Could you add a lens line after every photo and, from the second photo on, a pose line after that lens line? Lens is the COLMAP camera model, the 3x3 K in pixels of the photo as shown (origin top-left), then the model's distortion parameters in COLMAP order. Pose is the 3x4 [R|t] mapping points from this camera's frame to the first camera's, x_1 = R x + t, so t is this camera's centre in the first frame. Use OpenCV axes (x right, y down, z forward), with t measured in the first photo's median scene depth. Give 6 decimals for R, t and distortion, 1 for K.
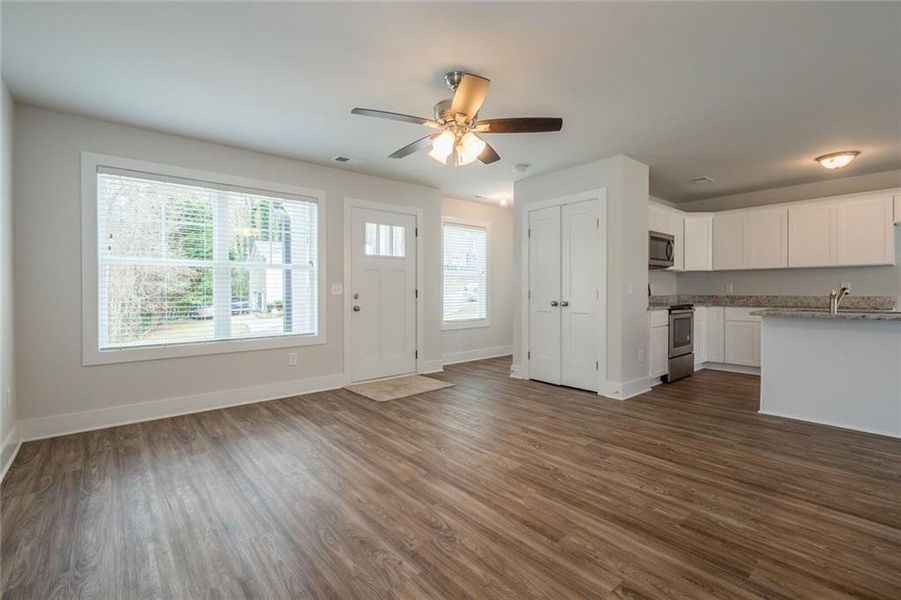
lens RADIAL K [[407.0, 0, 453.0], [0, 407.0, 291.5], [0, 0, 1]] dist [-0.000863, 0.000195]
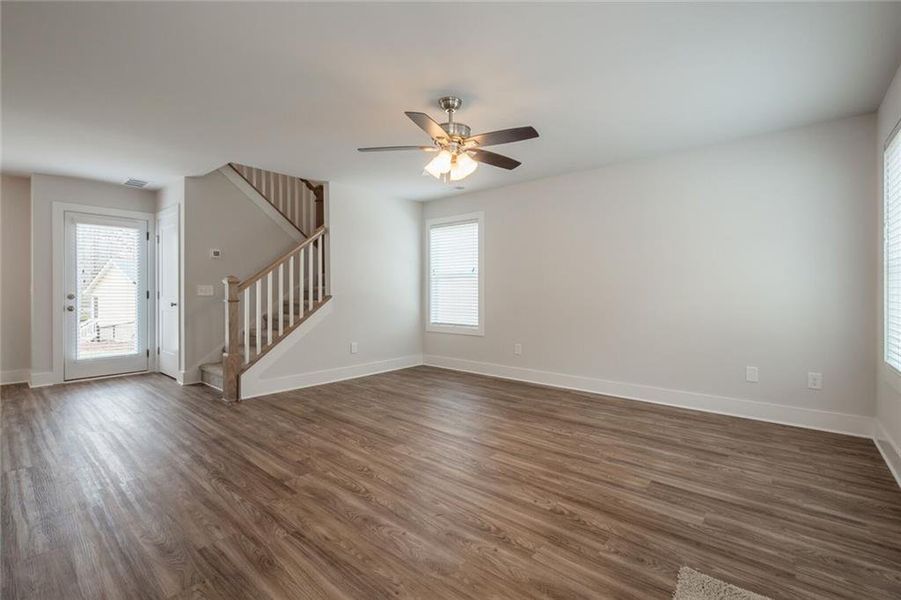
lens RADIAL K [[397.5, 0, 452.6], [0, 397.5, 293.4], [0, 0, 1]] dist [-0.003734, -0.000103]
pose [[-0.987510, 0.002538, -0.157534, 0.145916], [0.001184, 0.999962, 0.008692, -0.008224], [0.157550, 0.008397, -0.987475, 1.763968]]
